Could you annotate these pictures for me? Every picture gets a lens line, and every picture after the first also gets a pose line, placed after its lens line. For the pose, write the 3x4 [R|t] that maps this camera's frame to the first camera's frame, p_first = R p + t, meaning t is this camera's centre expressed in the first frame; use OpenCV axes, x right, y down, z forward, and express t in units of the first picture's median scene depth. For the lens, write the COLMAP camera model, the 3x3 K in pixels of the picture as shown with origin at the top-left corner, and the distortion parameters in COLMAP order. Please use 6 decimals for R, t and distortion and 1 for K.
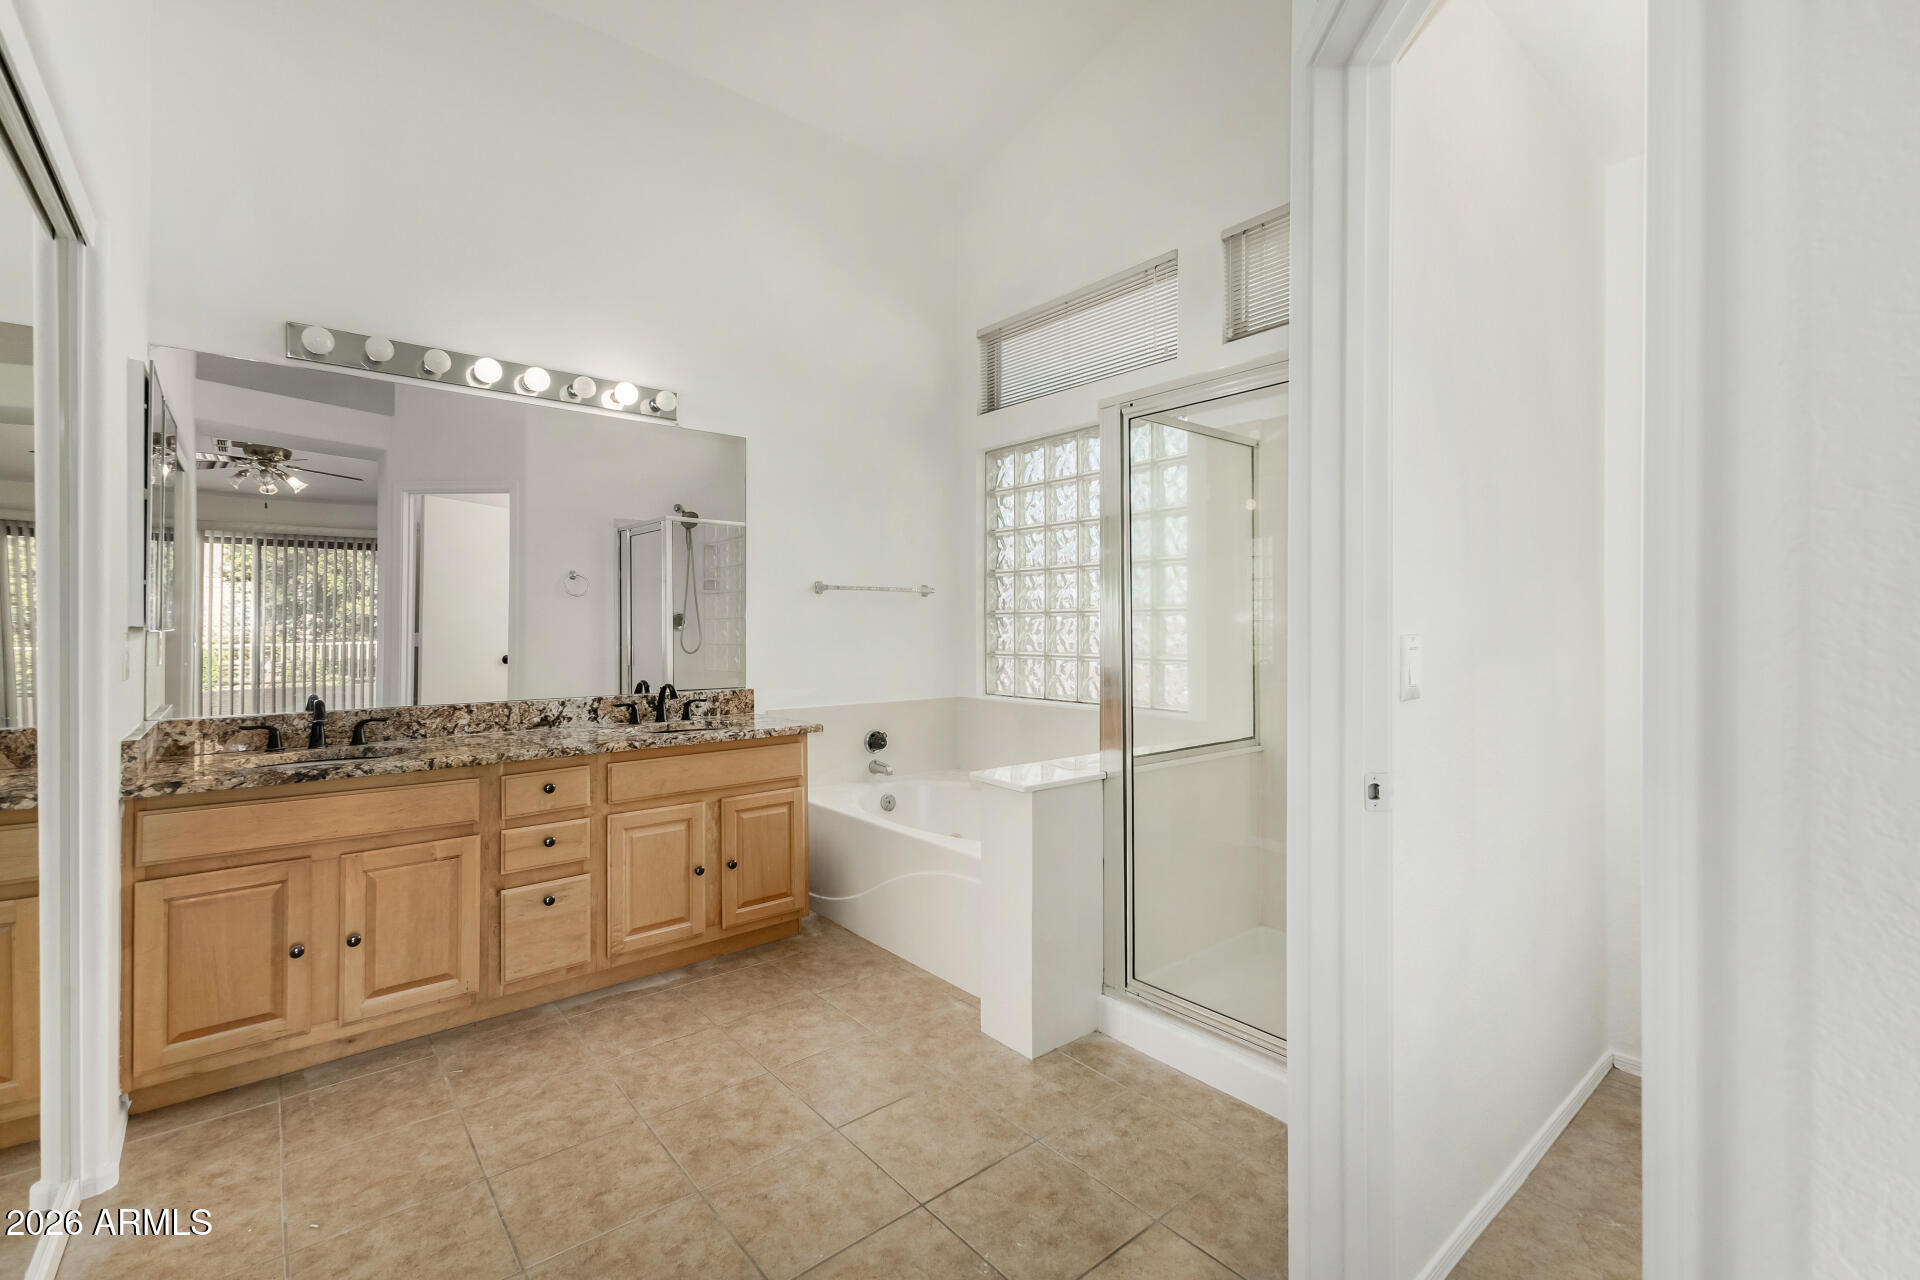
lens RADIAL K [[821.7, 0, 954.3], [0, 821.7, 628.5], [0, 0, 1]] dist [0.012943, -0.001317]
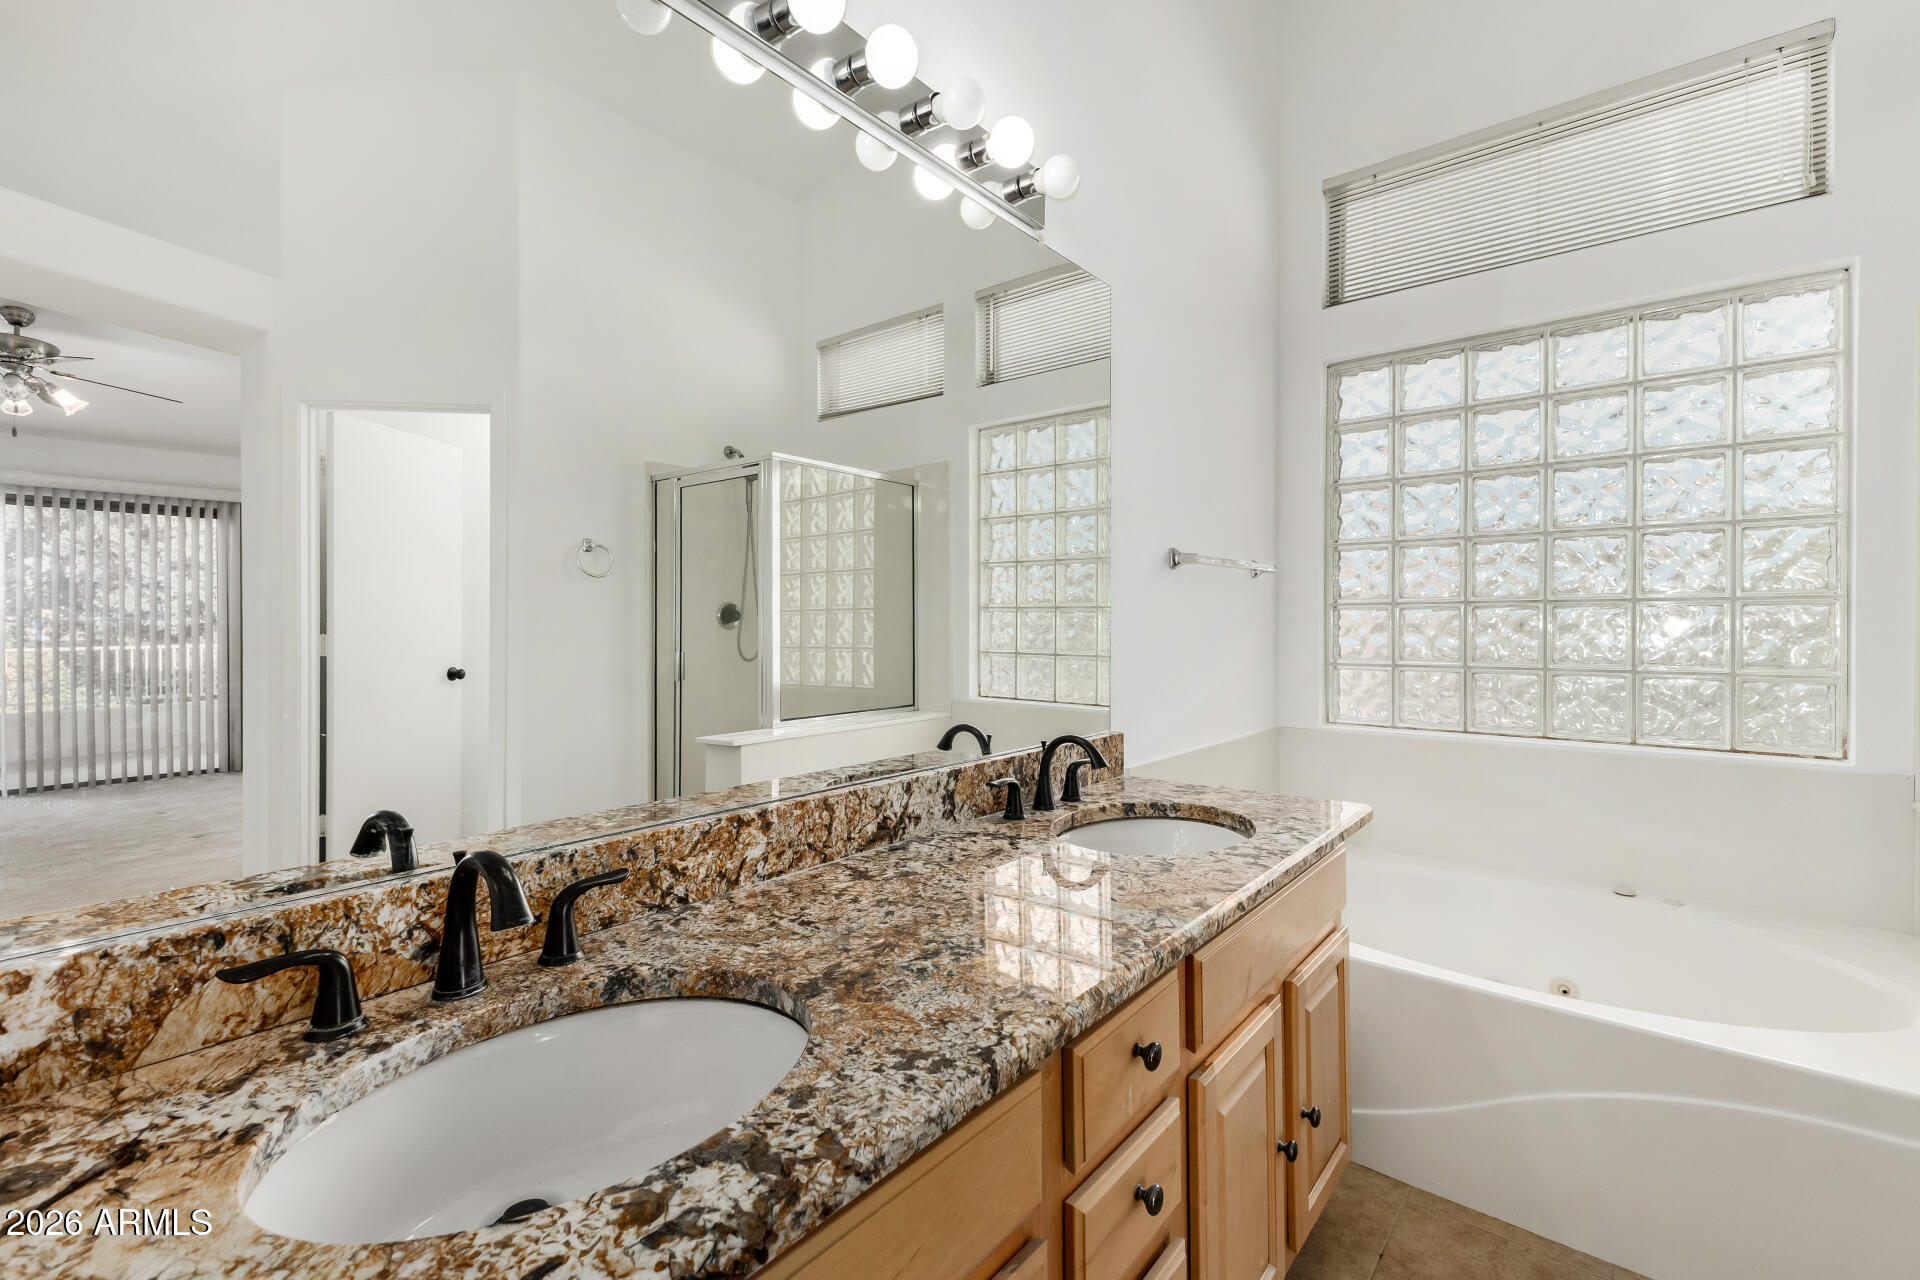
lens RADIAL K [[821.7, 0, 965.5], [0, 821.7, 638.7], [0, 0, 1]] dist [0.012943, -0.001317]
pose [[0.982841, -0.003522, 0.184422, -0.528885], [0.000822, 0.999891, 0.014718, -0.000285], [-0.184454, -0.014314, 0.982737, 0.537265]]
